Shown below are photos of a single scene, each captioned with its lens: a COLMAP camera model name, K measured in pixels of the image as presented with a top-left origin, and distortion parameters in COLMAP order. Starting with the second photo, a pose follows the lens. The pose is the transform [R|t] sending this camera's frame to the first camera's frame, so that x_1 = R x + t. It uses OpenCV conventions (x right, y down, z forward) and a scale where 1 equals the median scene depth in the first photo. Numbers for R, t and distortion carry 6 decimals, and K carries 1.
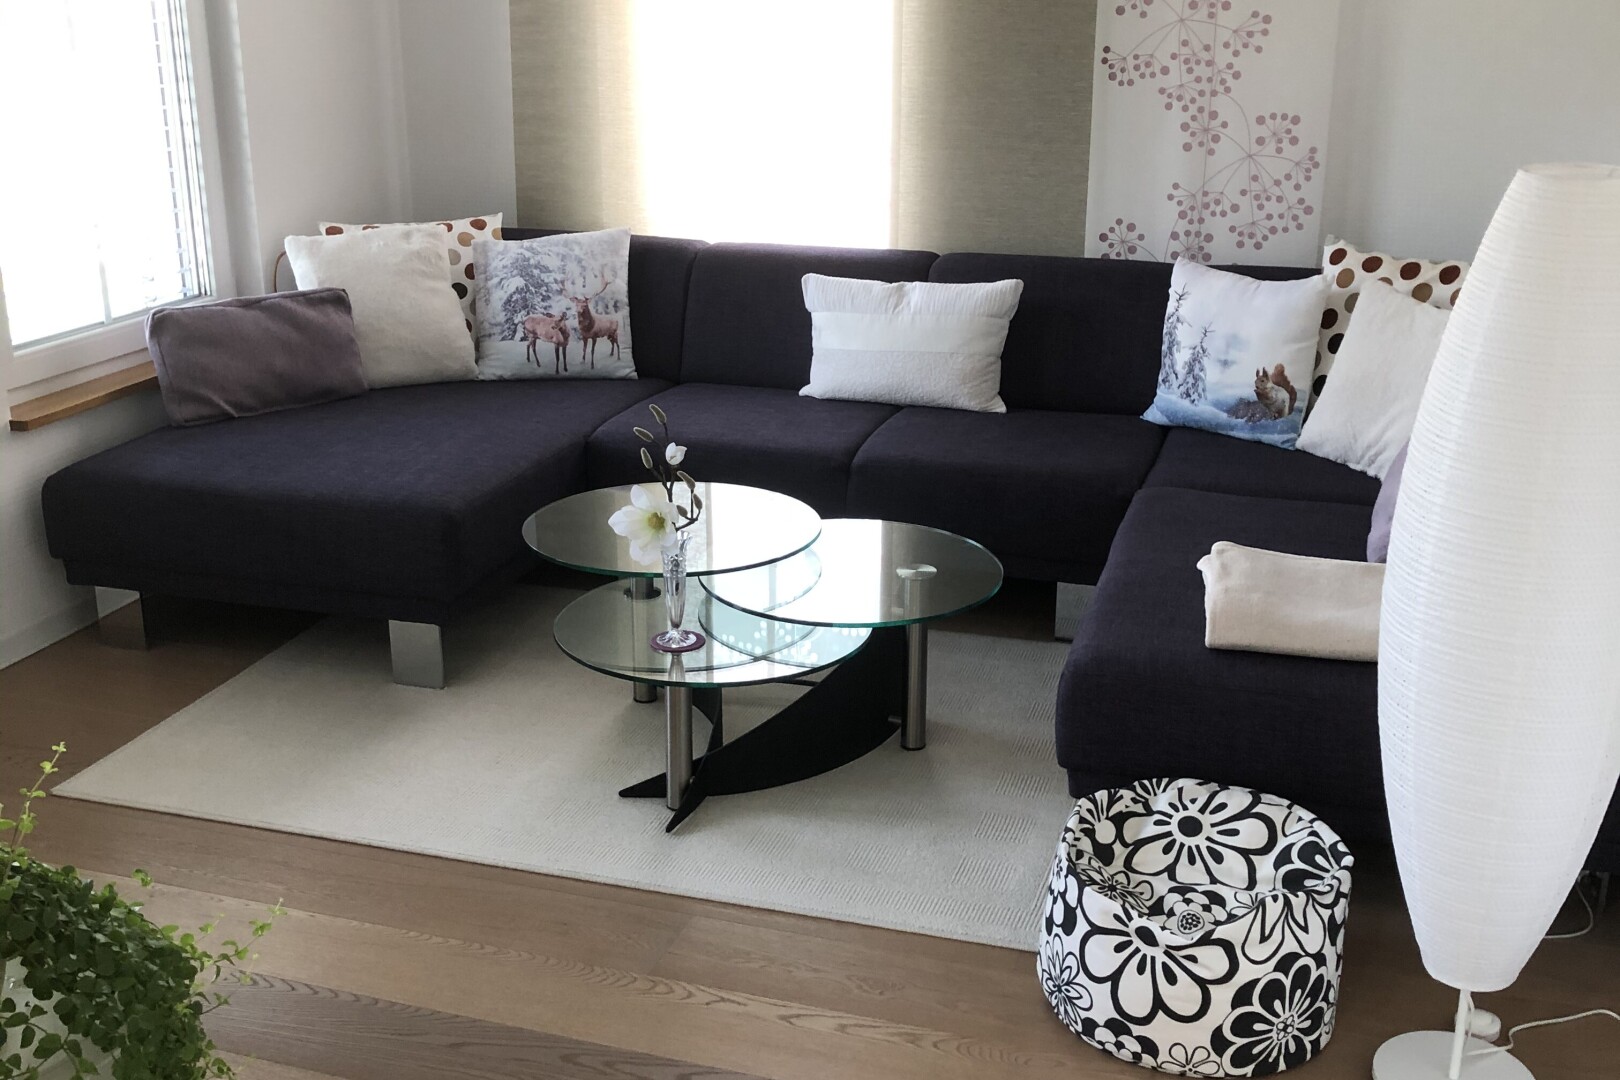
lens RADIAL K [[1760.8, 0, 805.7], [0, 1760.8, 544.7], [0, 0, 1]] dist [0.013142, 0.000000]
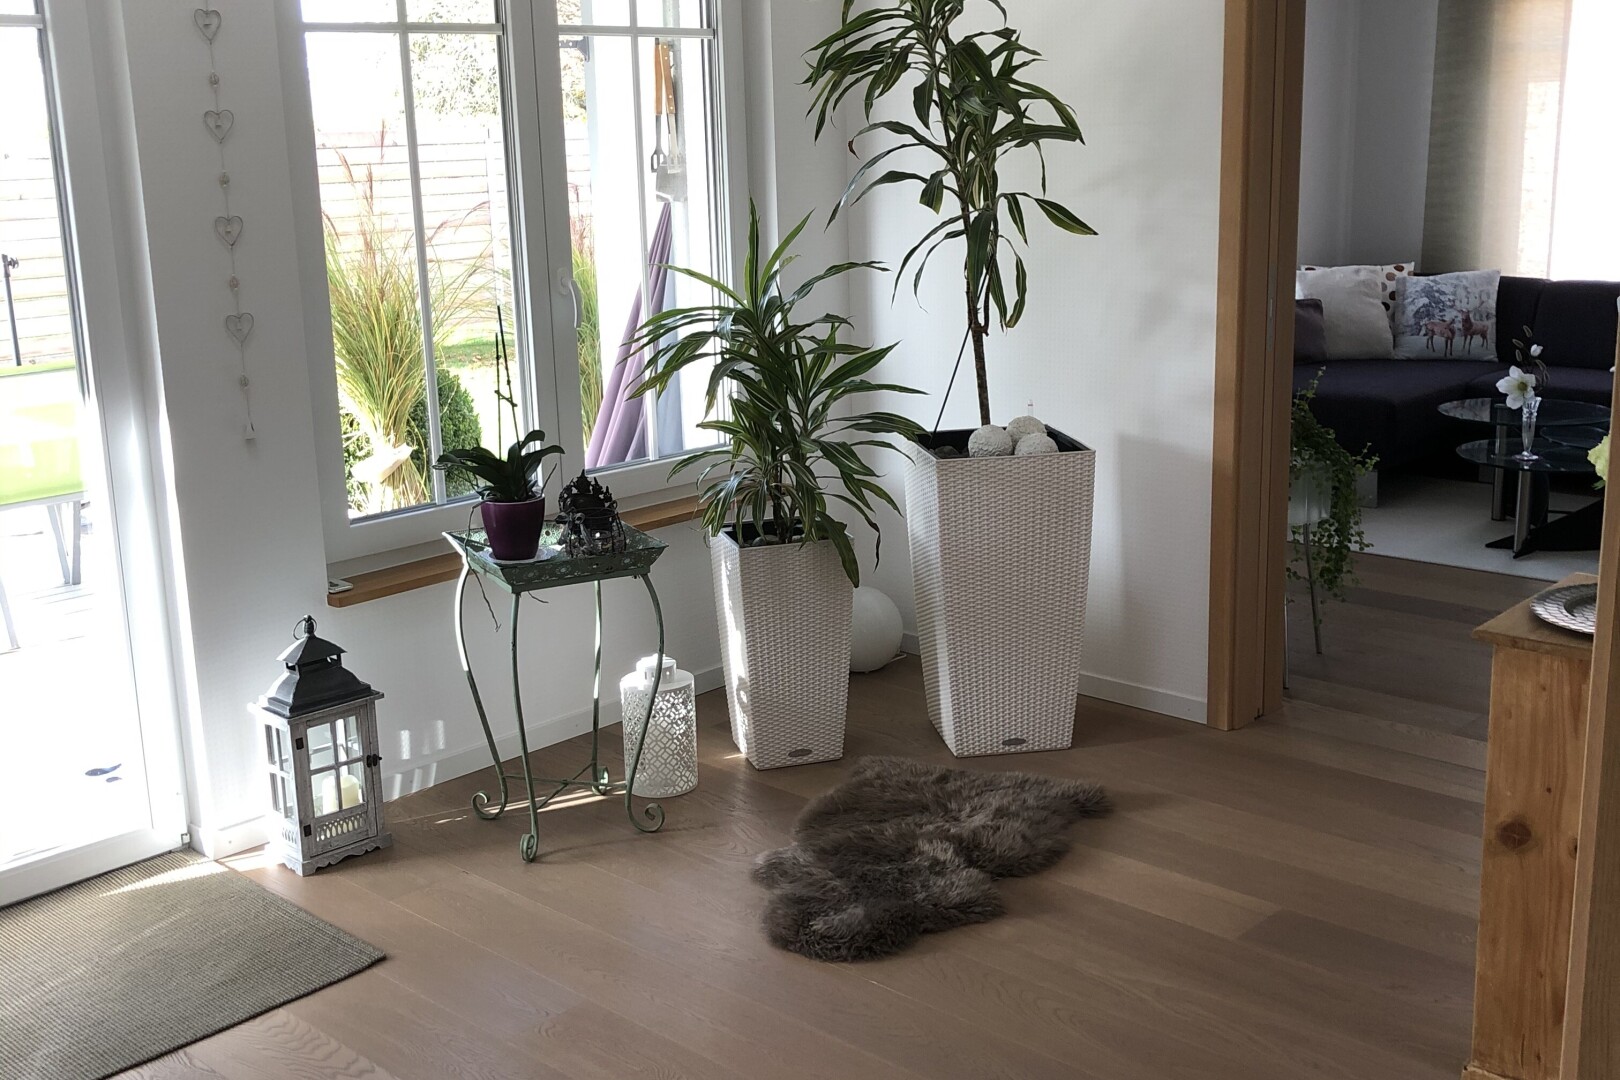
lens RADIAL K [[1760.8, 0, 806.1], [0, 1760.8, 530.8], [0, 0, 1]] dist [0.013142, 0.000000]
pose [[0.905784, 0.066379, -0.418508, 0.015560], [-0.104966, 0.992021, -0.069836, 0.235811], [0.410533, 0.107185, 0.905524, -0.688523]]
